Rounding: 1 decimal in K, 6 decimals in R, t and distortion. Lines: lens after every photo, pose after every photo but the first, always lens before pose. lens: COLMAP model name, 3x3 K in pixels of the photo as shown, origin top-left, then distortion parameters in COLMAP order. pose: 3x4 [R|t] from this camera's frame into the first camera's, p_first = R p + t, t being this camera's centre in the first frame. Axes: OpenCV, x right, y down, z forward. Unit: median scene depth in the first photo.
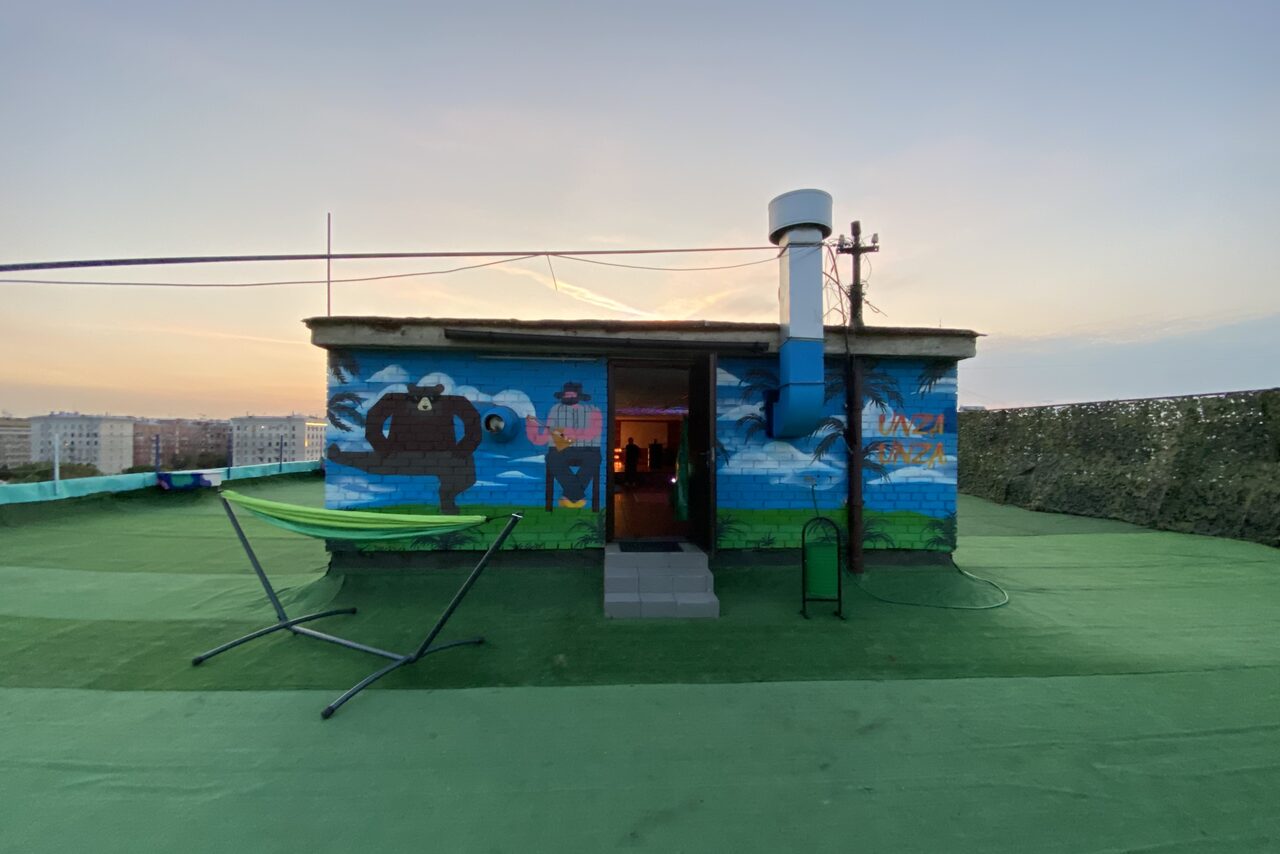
lens RADIAL K [[516.8, 0, 634.9], [0, 516.8, 425.8], [0, 0, 1]] dist [0.049926, -0.000091]
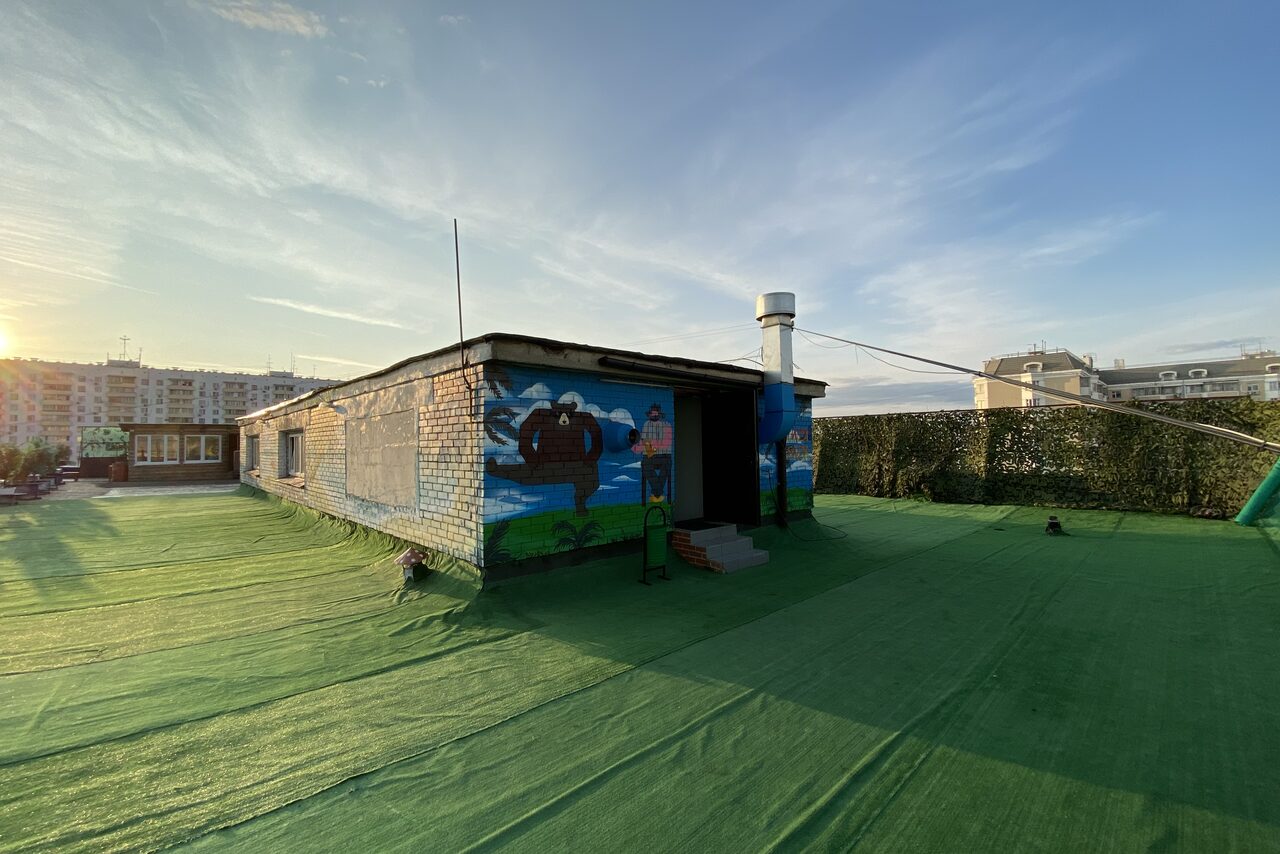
lens RADIAL K [[516.8, 0, 633.8], [0, 516.8, 429.1], [0, 0, 1]] dist [0.049926, -0.000091]
pose [[0.774243, 0.002984, 0.632881, -0.971420], [0.002146, 0.999971, -0.007339, -0.012330], [-0.632884, 0.007040, 0.774214, 0.051291]]
